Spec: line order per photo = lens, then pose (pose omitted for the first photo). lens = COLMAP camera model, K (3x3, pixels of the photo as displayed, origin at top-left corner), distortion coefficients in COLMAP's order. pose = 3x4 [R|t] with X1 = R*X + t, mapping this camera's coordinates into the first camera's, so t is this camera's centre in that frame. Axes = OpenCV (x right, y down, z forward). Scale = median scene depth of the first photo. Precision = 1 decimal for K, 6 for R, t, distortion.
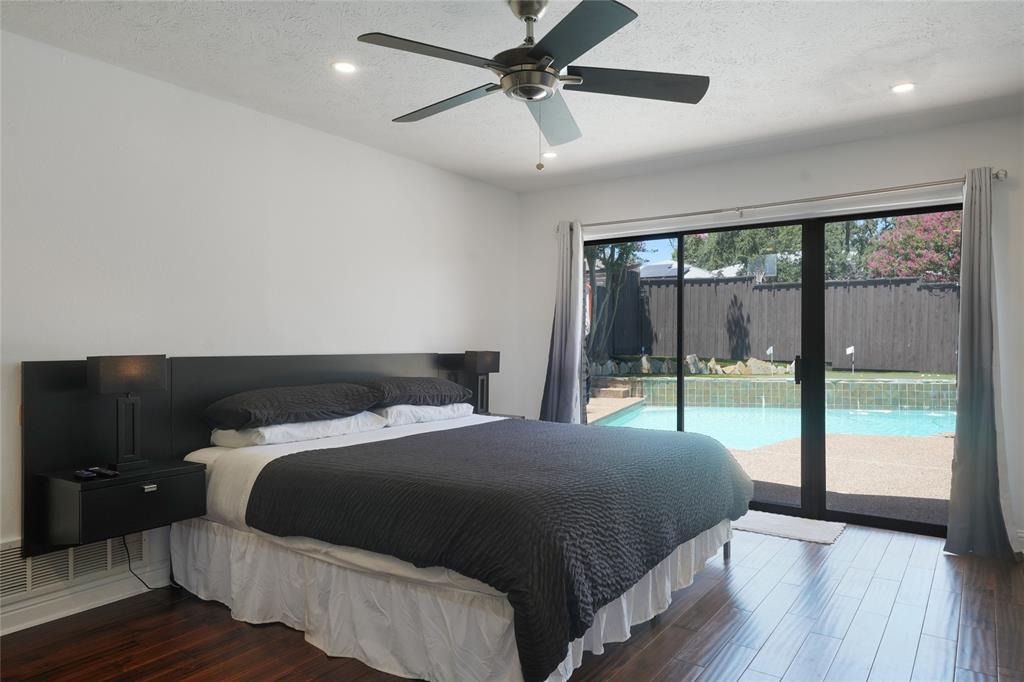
lens RADIAL K [[674.5, 0, 512.0], [0, 674.5, 341.0], [0, 0, 1]] dist [0.024436, -0.000562]
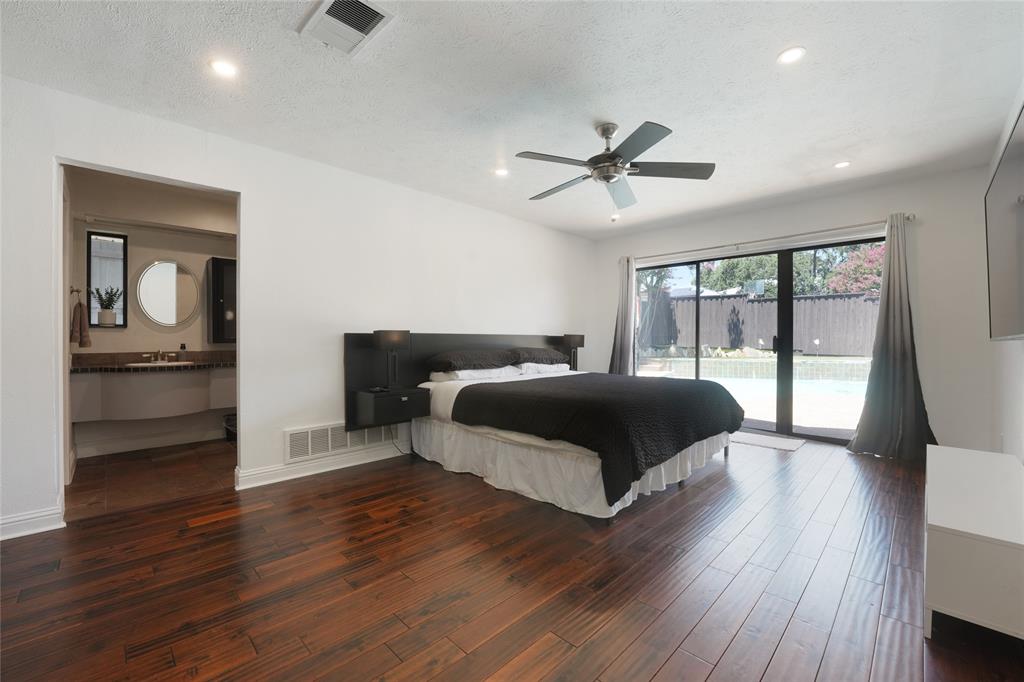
lens RADIAL K [[415.2, 0, 512.0], [0, 415.2, 341.0], [0, 0, 1]] dist [-0.026465, 0.000377]
pose [[0.984316, 0.001659, -0.176406, -0.022724], [-0.000084, 0.999960, 0.008937, 0.036708], [0.176414, -0.008782, 0.984277, -0.084307]]
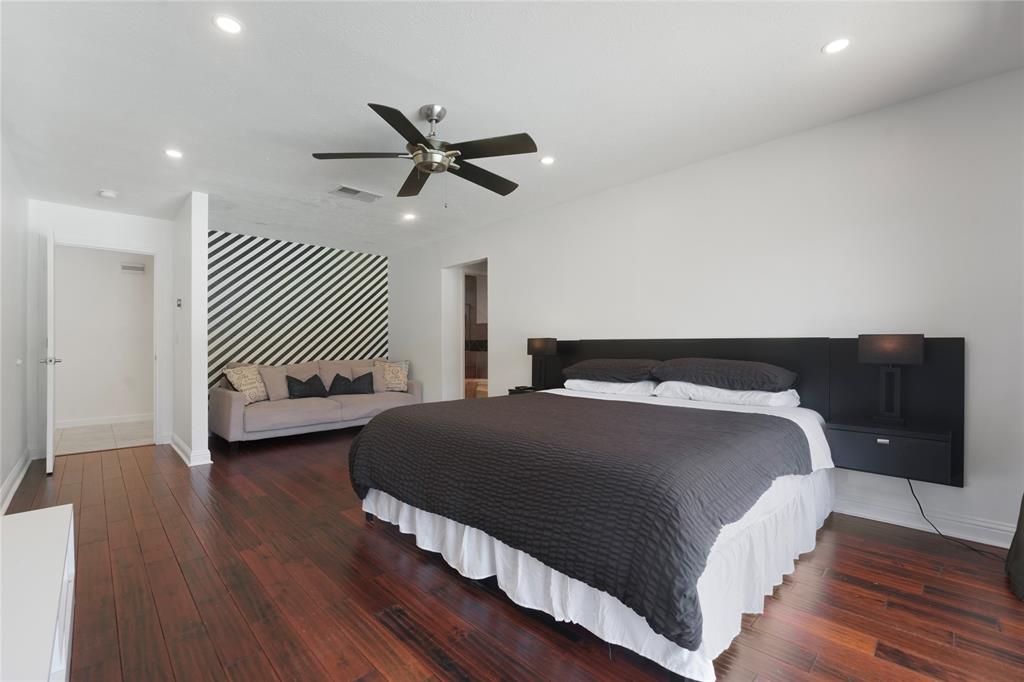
lens RADIAL K [[433.0, 0, 513.4], [0, 433.0, 343.5], [0, 0, 1]] dist [-0.000063, -0.000008]
pose [[-0.183476, -0.004386, -0.983014, 0.780872], [0.004061, 0.999978, -0.005220, 0.040755], [0.983016, -0.004949, -0.183455, 1.081759]]
